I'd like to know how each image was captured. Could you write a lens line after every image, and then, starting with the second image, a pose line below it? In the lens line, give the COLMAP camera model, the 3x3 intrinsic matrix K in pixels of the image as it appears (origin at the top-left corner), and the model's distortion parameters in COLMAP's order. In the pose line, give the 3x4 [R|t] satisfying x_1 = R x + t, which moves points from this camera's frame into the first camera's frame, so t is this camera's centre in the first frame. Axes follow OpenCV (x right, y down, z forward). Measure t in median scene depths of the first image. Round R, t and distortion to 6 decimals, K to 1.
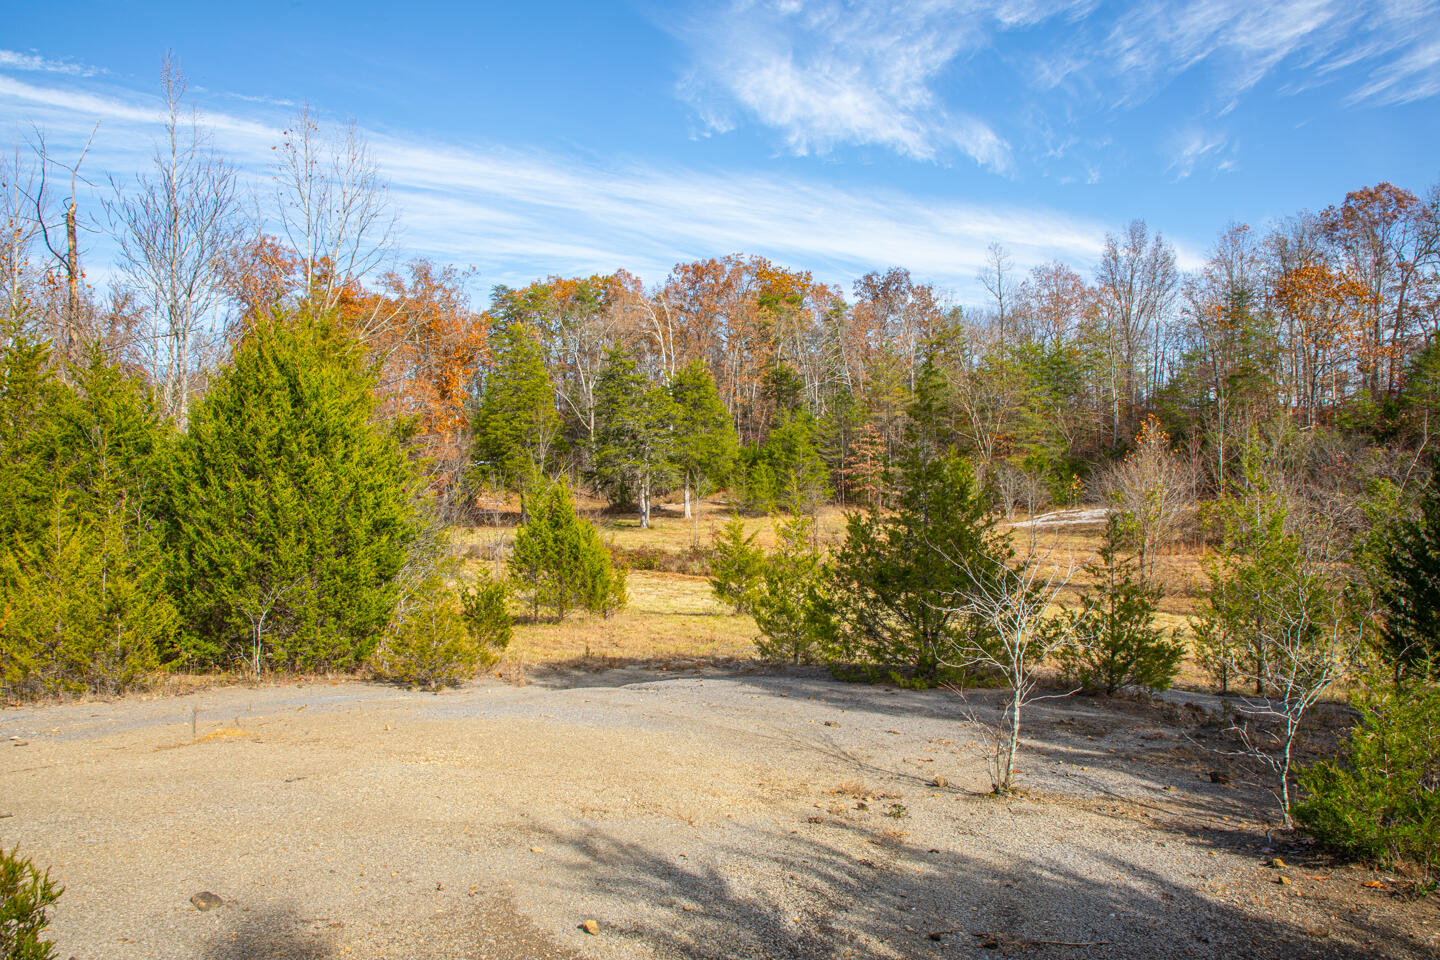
lens RADIAL K [[1037.3, 0, 720.0], [0, 1037.3, 480.0], [0, 0, 1]] dist [-0.004702, -0.000727]
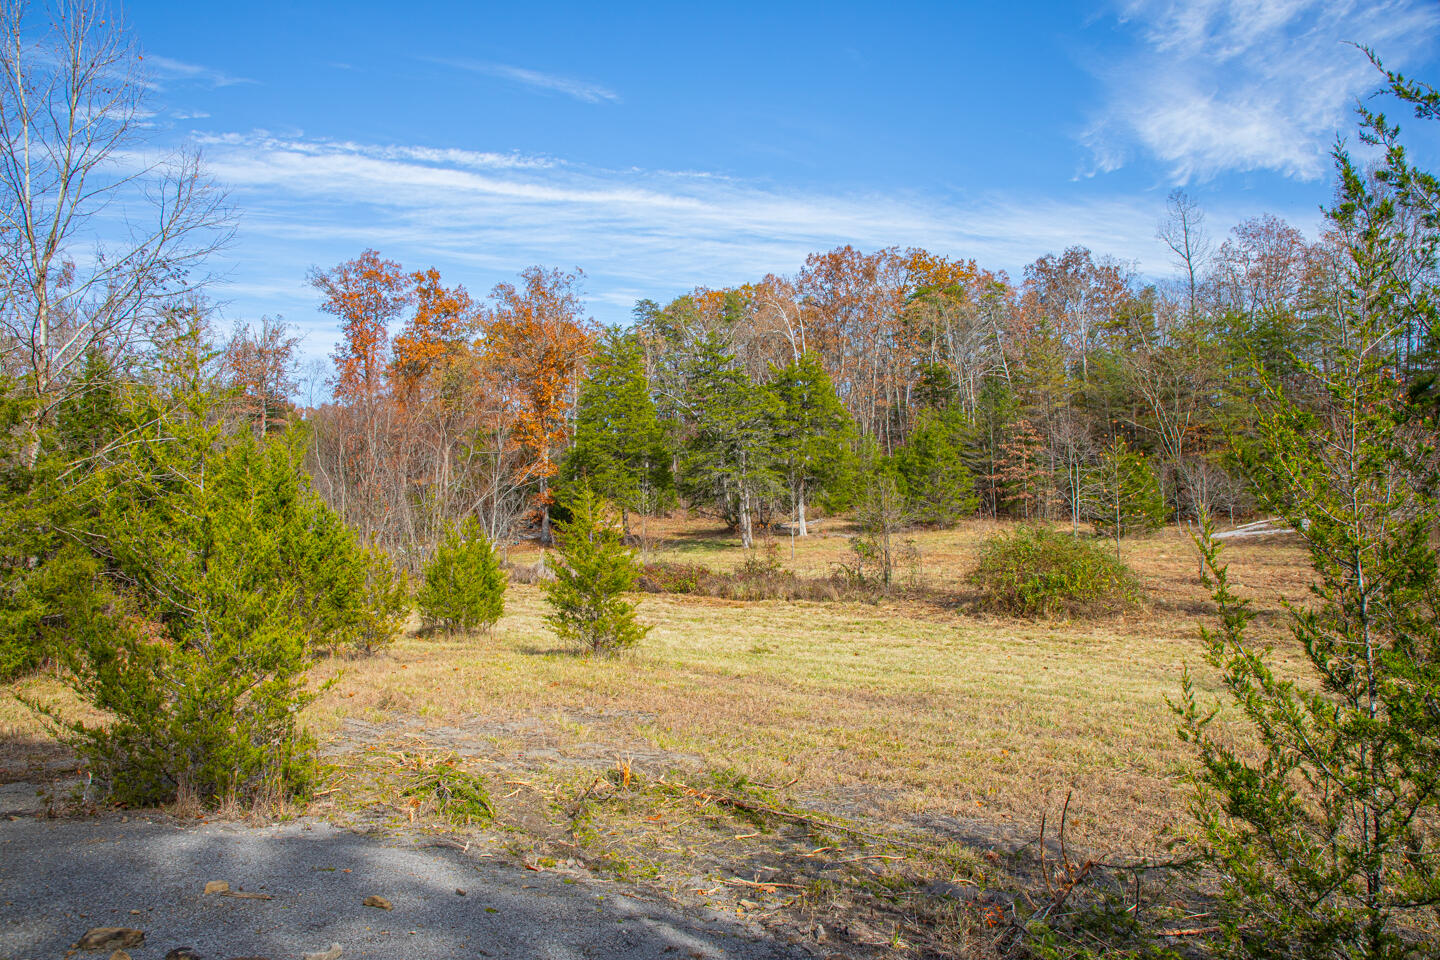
lens RADIAL K [[1037.3, 0, 720.0], [0, 1037.3, 480.0], [0, 0, 1]] dist [-0.004702, -0.000727]
pose [[0.978629, -0.027181, -0.203827, 0.073485], [0.021047, 0.999260, -0.032200, 0.015881], [0.204552, 0.027221, 0.978477, 0.139850]]
